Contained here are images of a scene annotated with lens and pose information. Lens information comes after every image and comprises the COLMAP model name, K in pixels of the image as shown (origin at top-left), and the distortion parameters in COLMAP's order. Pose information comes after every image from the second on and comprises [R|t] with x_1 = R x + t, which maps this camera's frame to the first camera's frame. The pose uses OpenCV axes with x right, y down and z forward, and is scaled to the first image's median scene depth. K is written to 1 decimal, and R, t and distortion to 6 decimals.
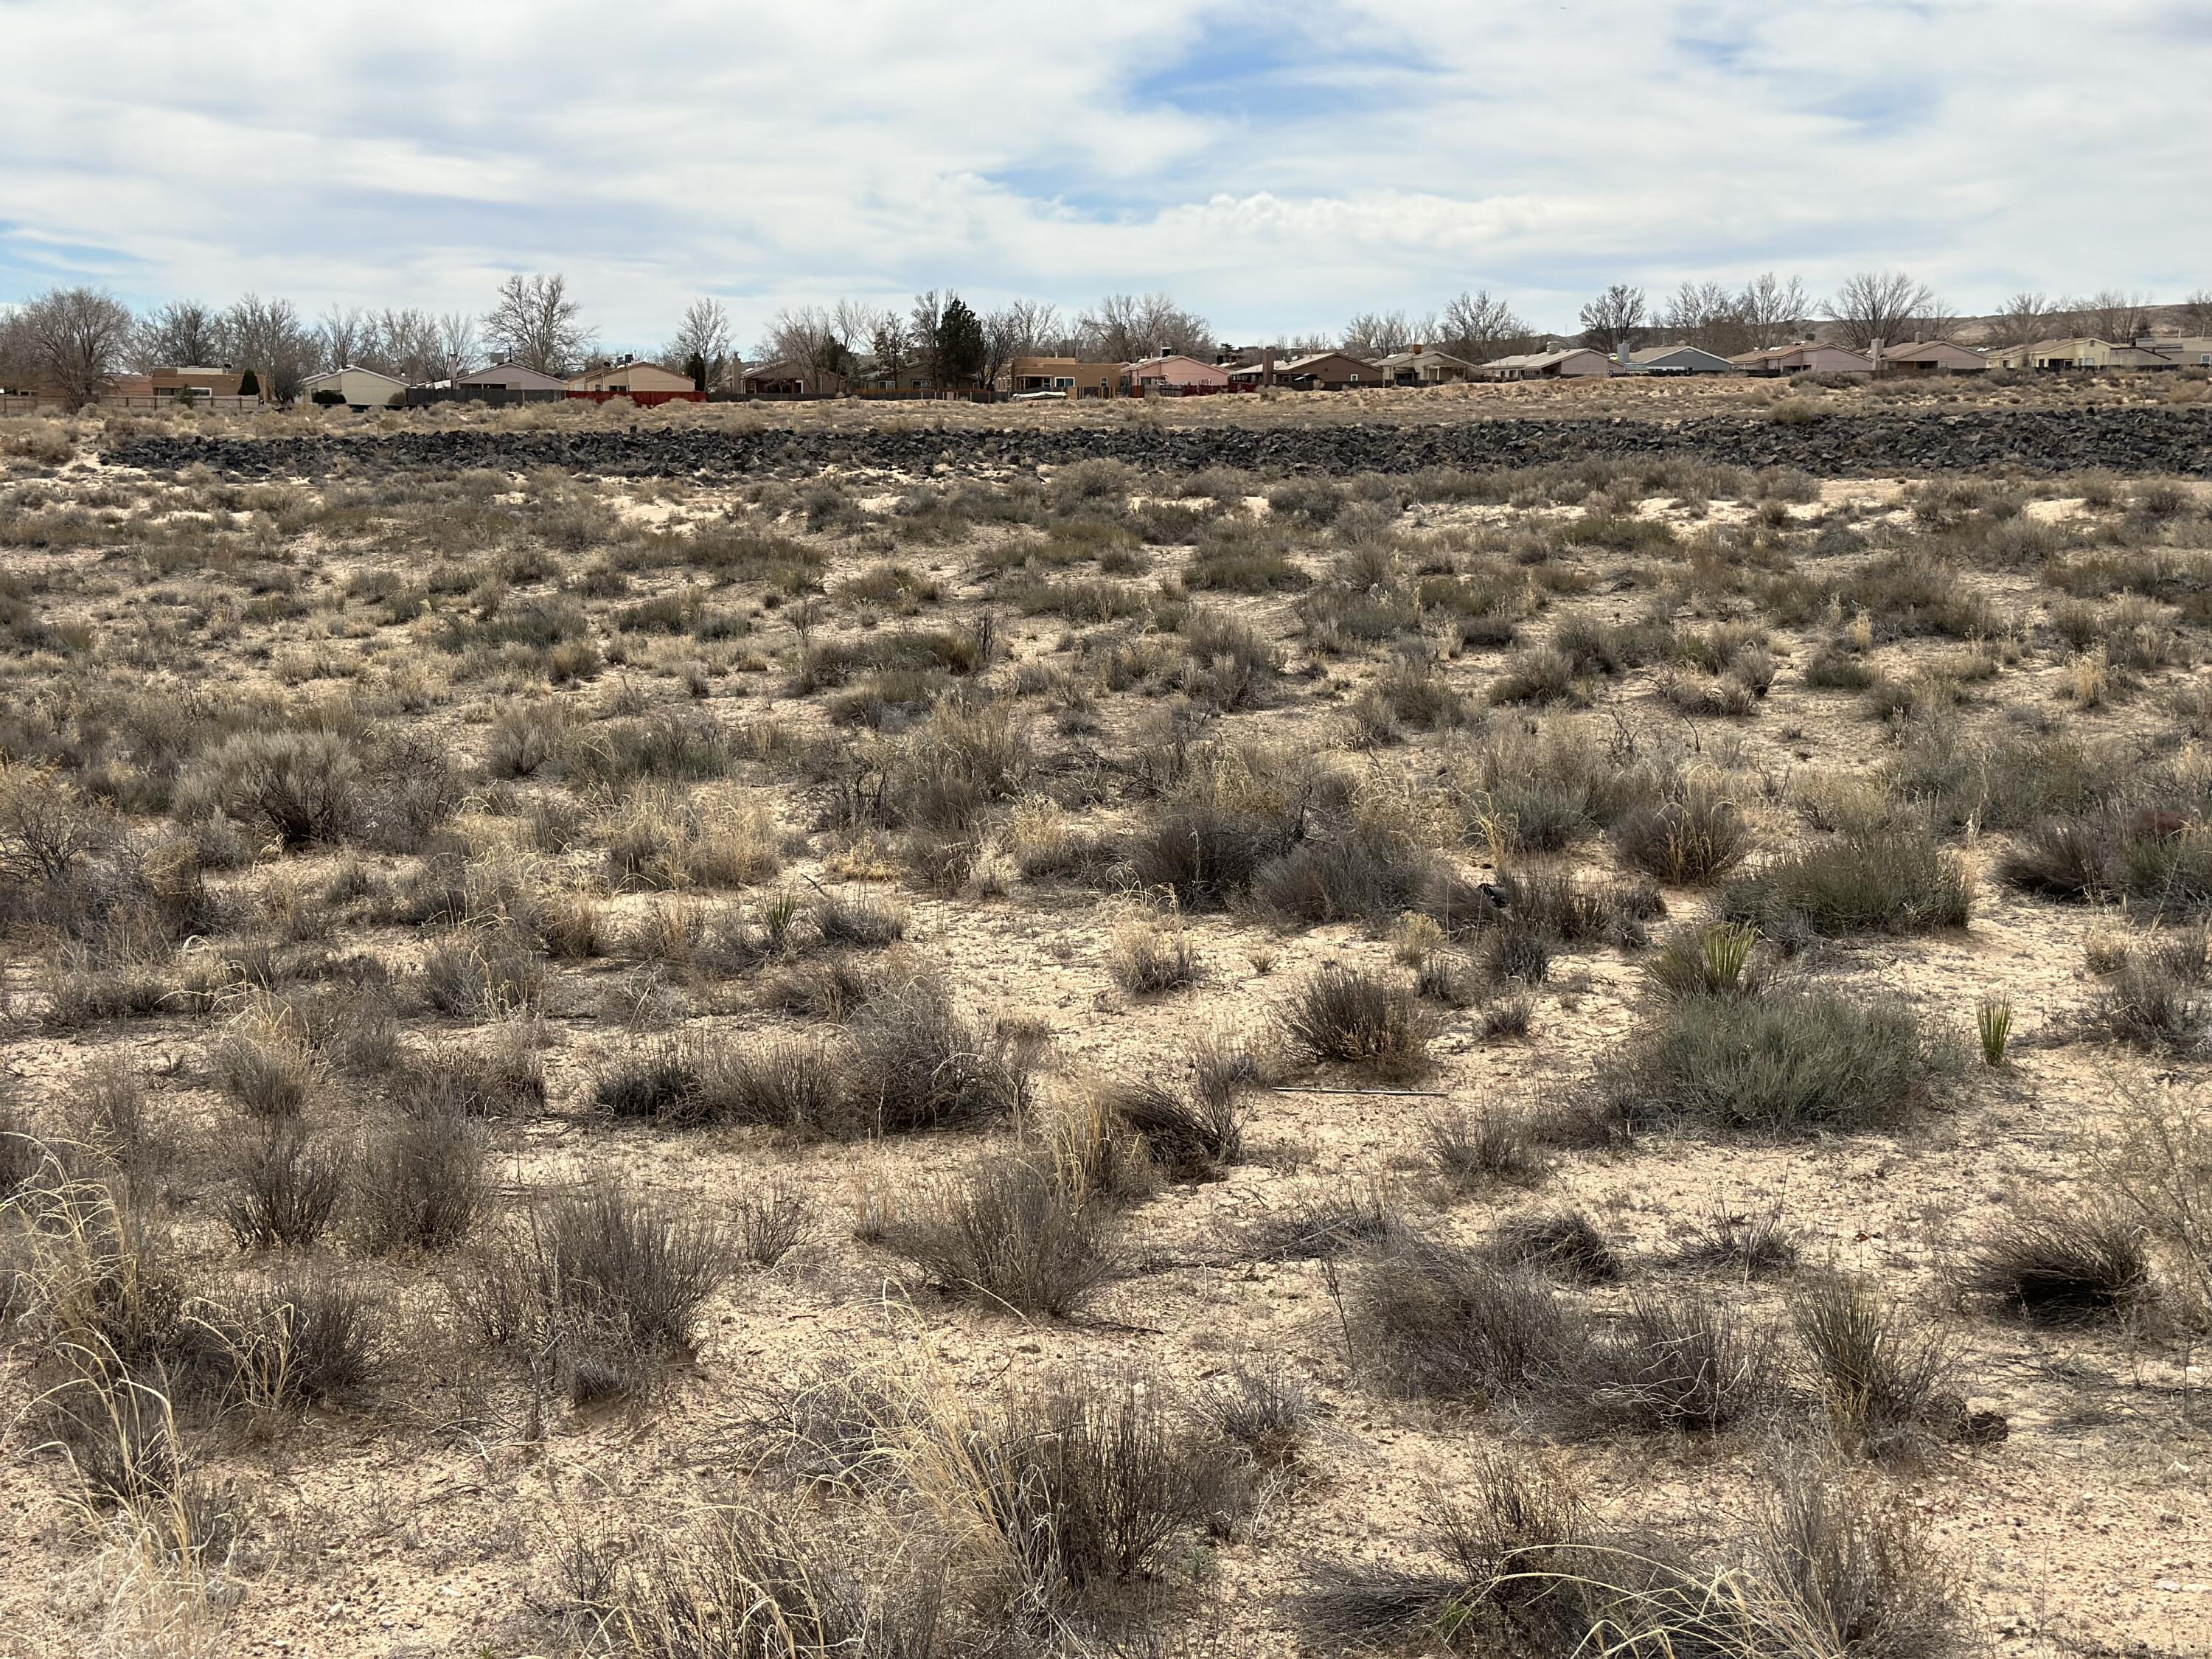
lens RADIAL K [[3120.0, 0, 1106.0], [0, 3120.0, 829.5], [0, 0, 1]] dist [0.155030, -0.124498]
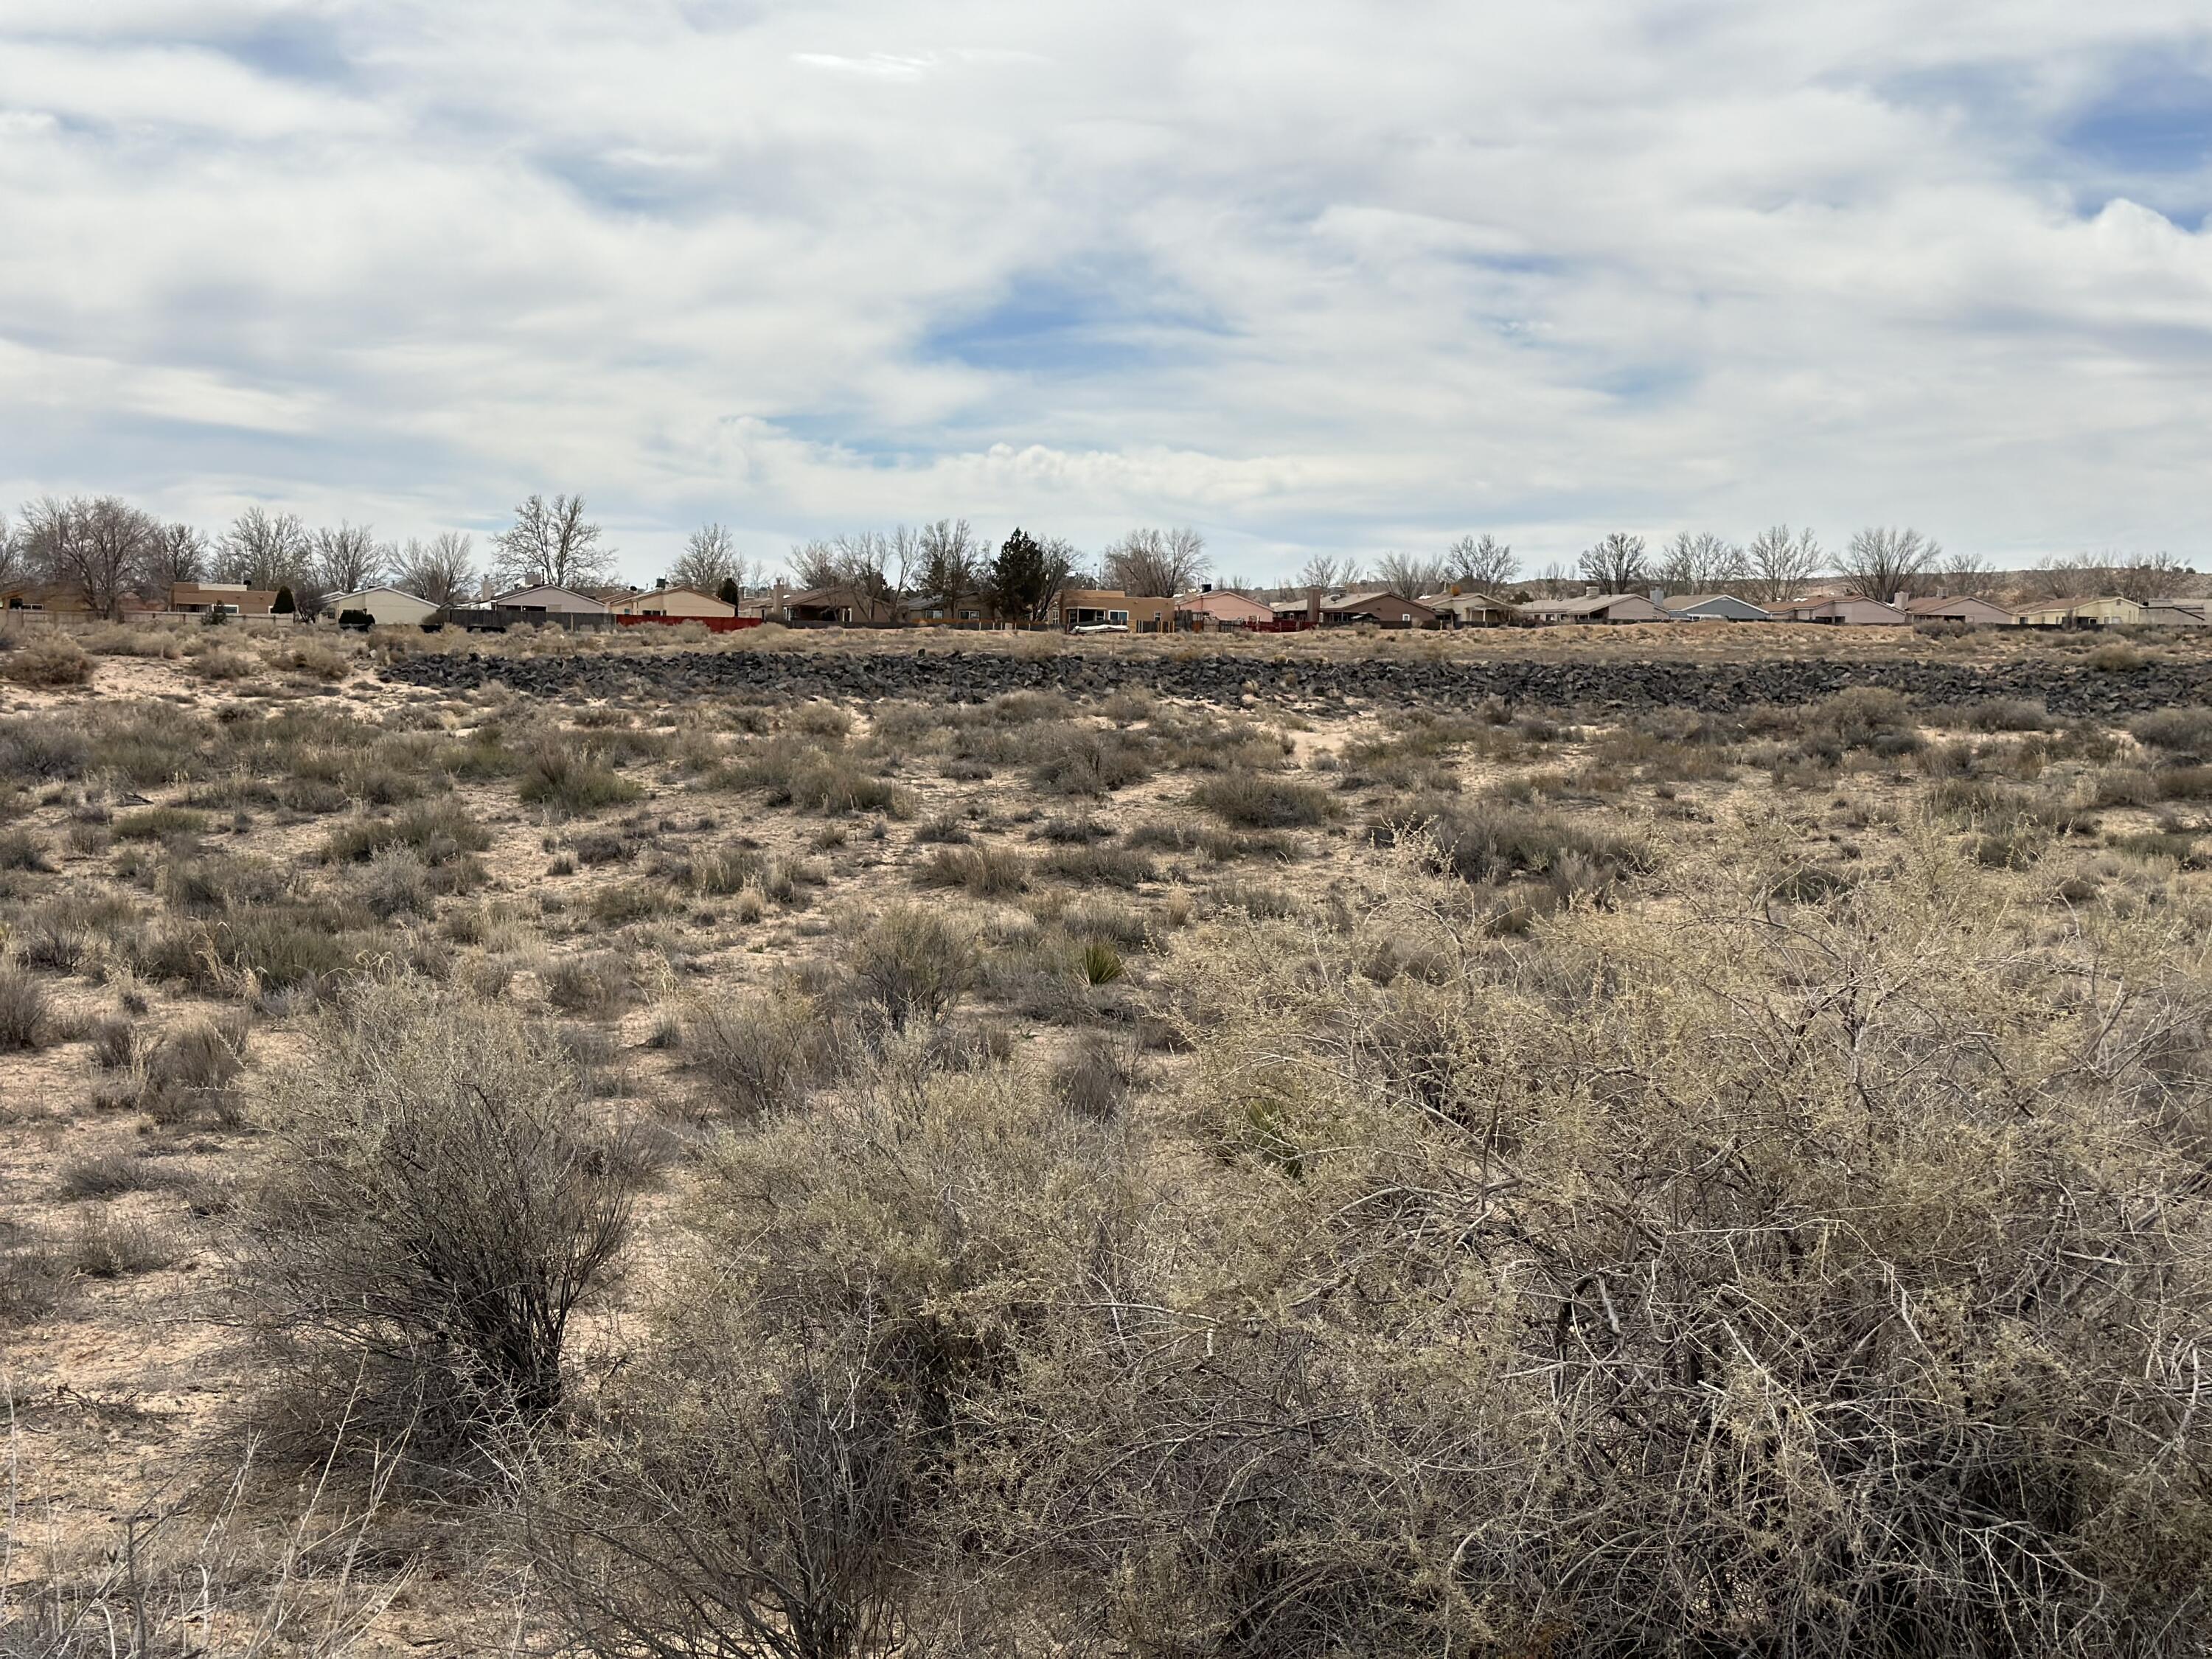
lens RADIAL K [[3028.4, 0, 1139.5], [0, 3028.4, 836.5], [0, 0, 1]] dist [0.140044, -0.299568]
pose [[0.994624, 0.014319, 0.102559, -0.492348], [-0.006881, 0.997344, -0.072512, -0.020829], [-0.103325, 0.071417, 0.992080, 0.274534]]
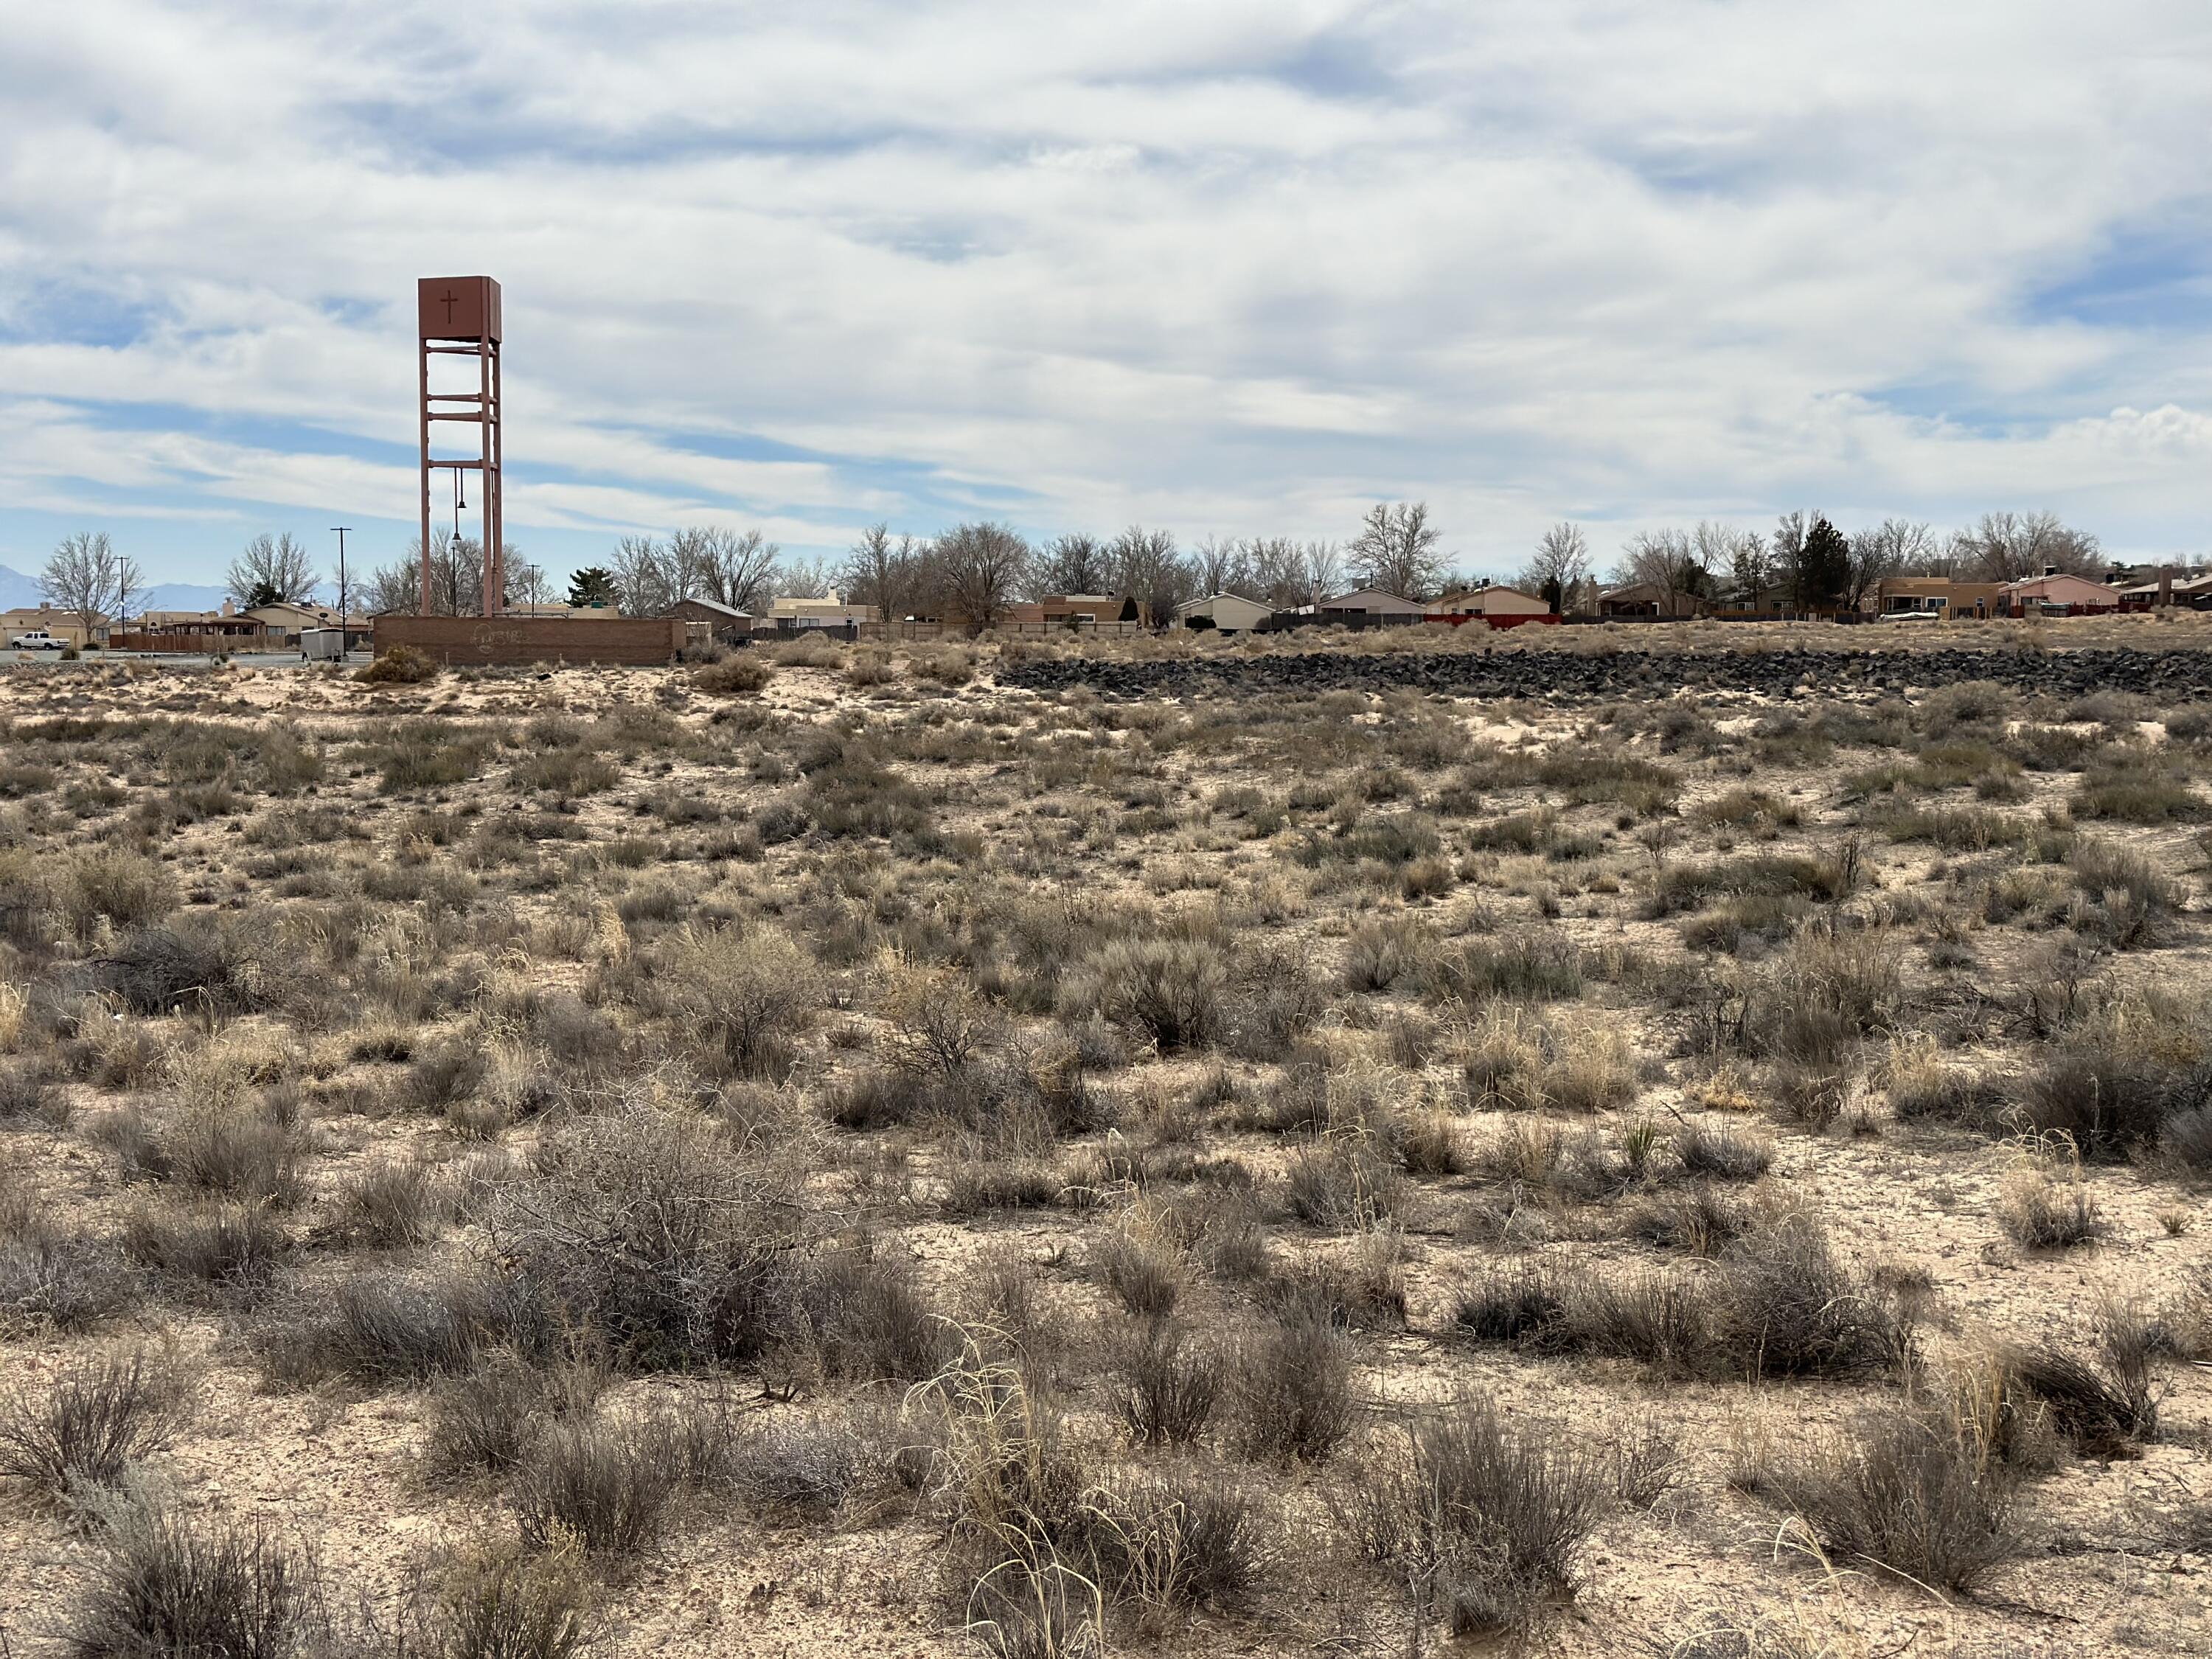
lens RADIAL K [[3108.8, 0, 1069.4], [0, 3108.8, 829.1], [0, 0, 1]] dist [0.175169, -0.261510]
pose [[0.960929, 0.020974, -0.276000, -0.003043], [-0.040221, 0.997122, -0.064259, -0.000079], [0.273858, 0.072849, 0.959007, 0.000563]]
